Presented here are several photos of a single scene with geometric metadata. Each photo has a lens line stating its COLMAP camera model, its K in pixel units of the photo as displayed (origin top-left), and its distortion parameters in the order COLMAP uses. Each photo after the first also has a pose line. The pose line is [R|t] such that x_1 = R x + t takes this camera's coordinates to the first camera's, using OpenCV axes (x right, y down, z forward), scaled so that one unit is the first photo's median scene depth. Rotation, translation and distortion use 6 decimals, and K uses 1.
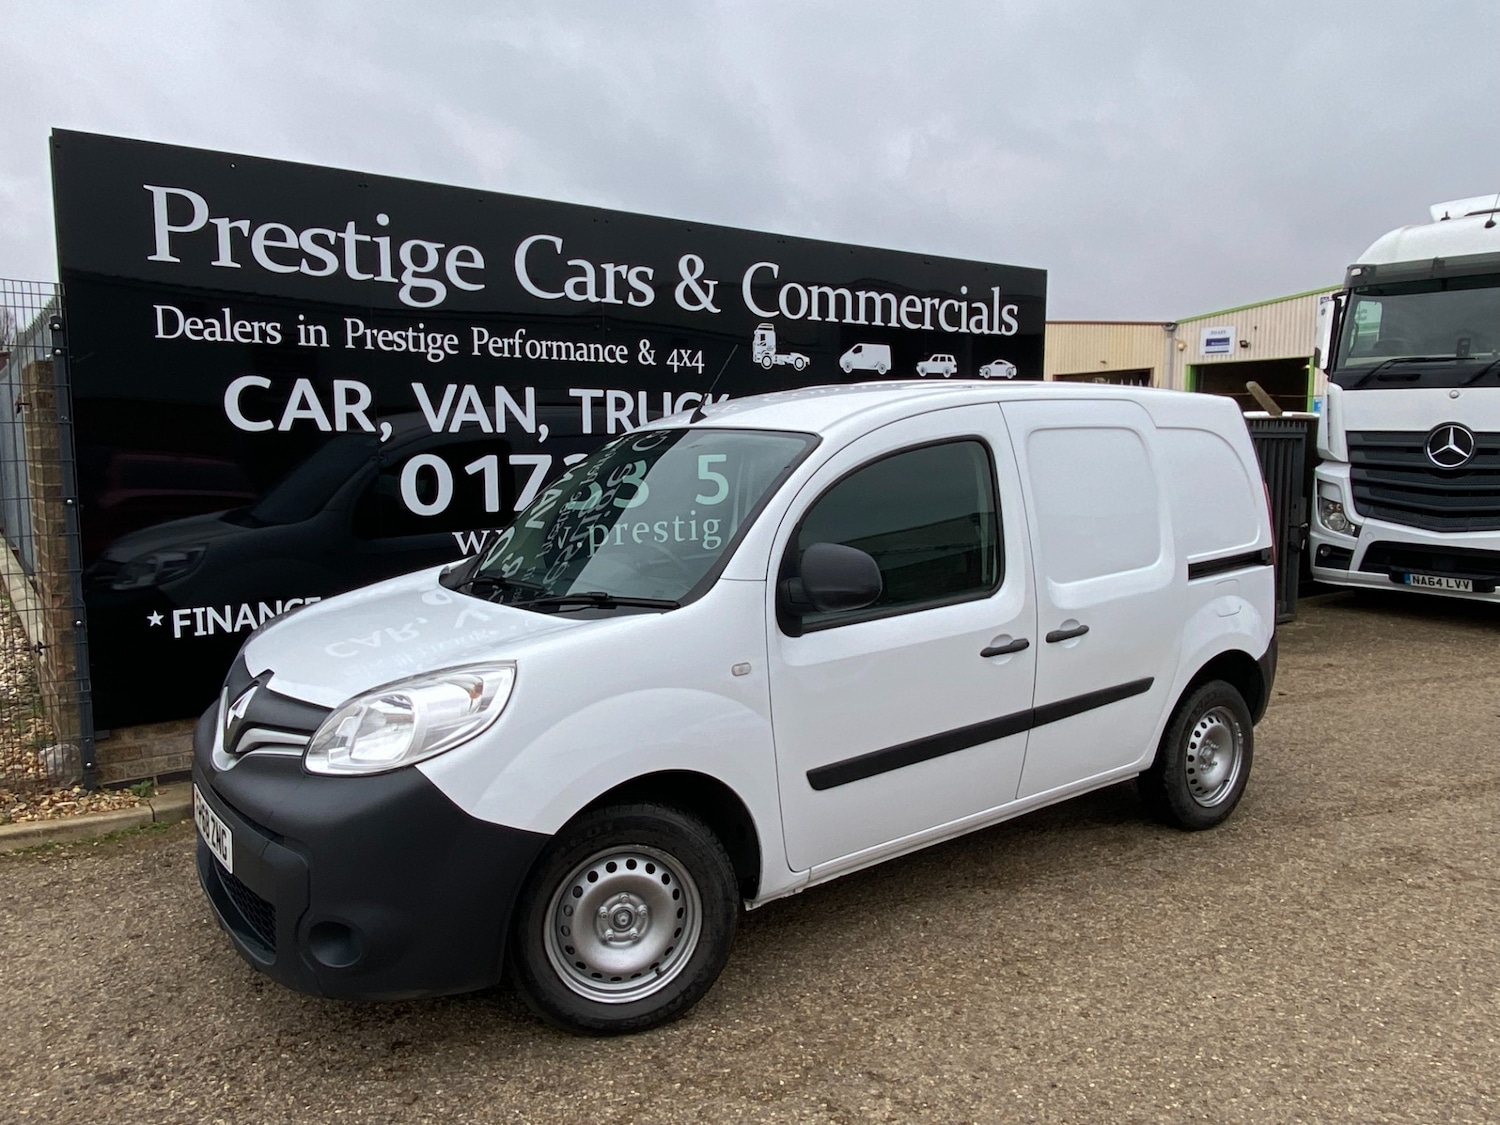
lens RADIAL K [[1051.0, 0, 743.5], [0, 1051.0, 565.5], [0, 0, 1]] dist [0.119507, -0.176885]
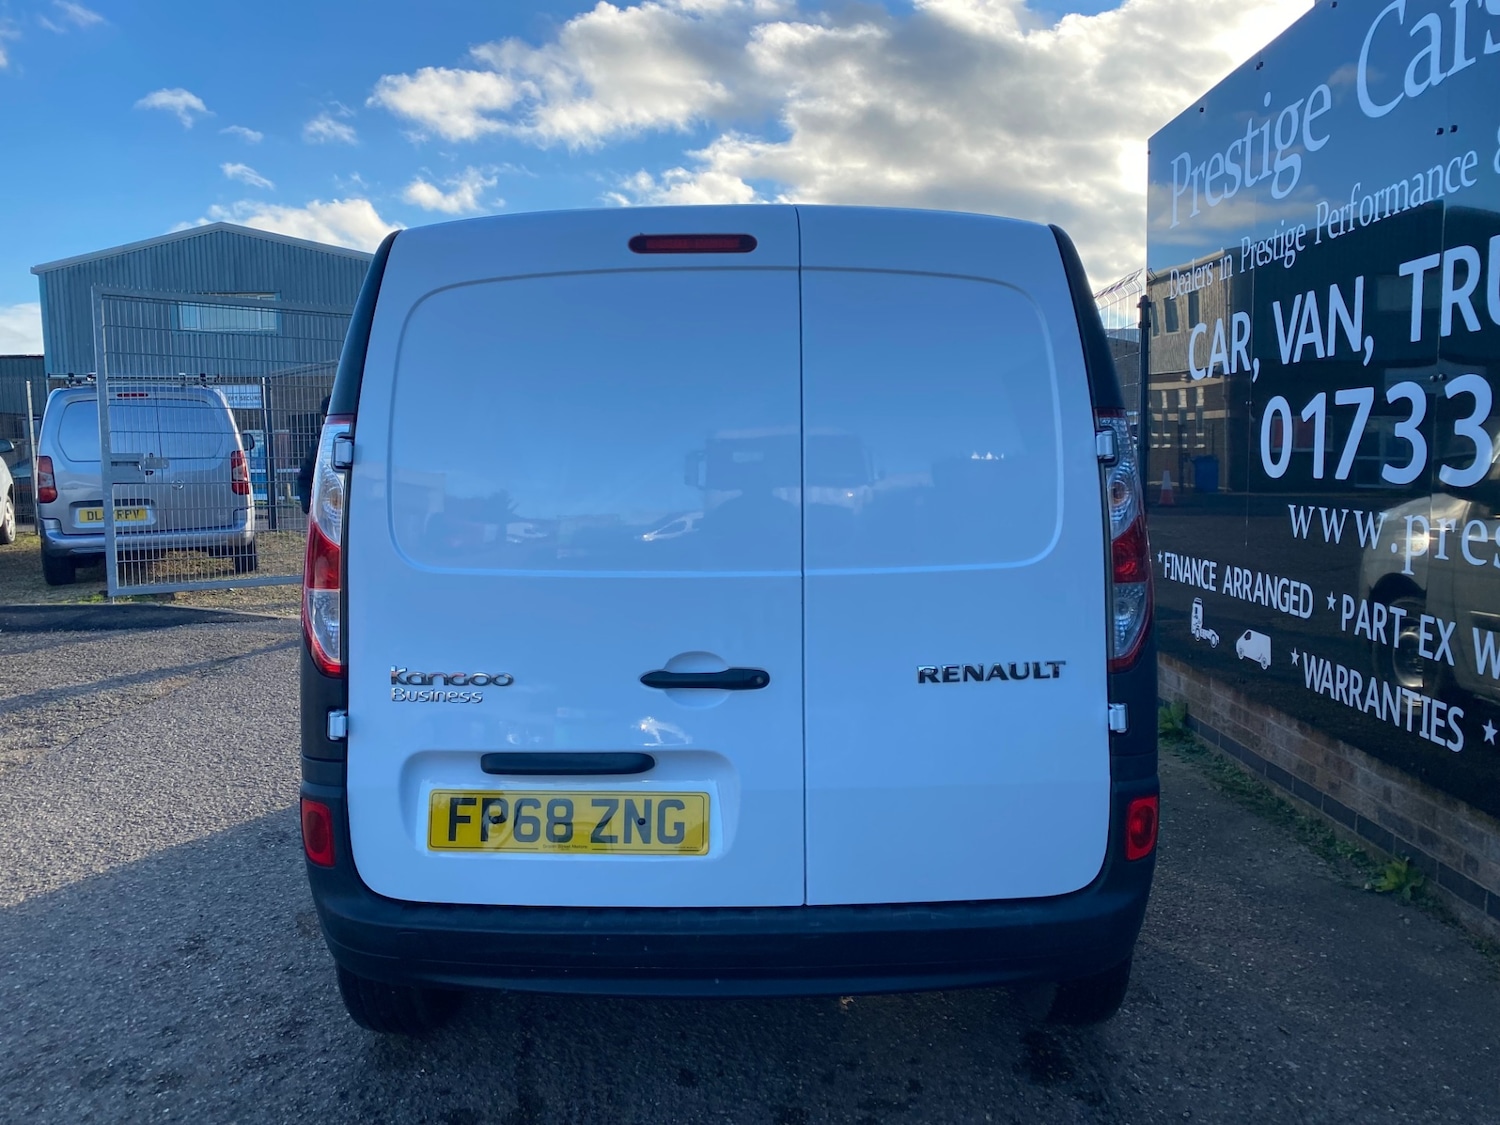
lens RADIAL K [[1145.5, 0, 745.7], [0, 1145.5, 563.9], [0, 0, 1]] dist [0.012317, -0.000165]
pose [[-0.592550, 0.087000, -0.800822, 0.552200], [-0.078529, 0.983176, 0.164916, -0.088664], [0.801697, 0.160609, -0.575749, 1.136355]]
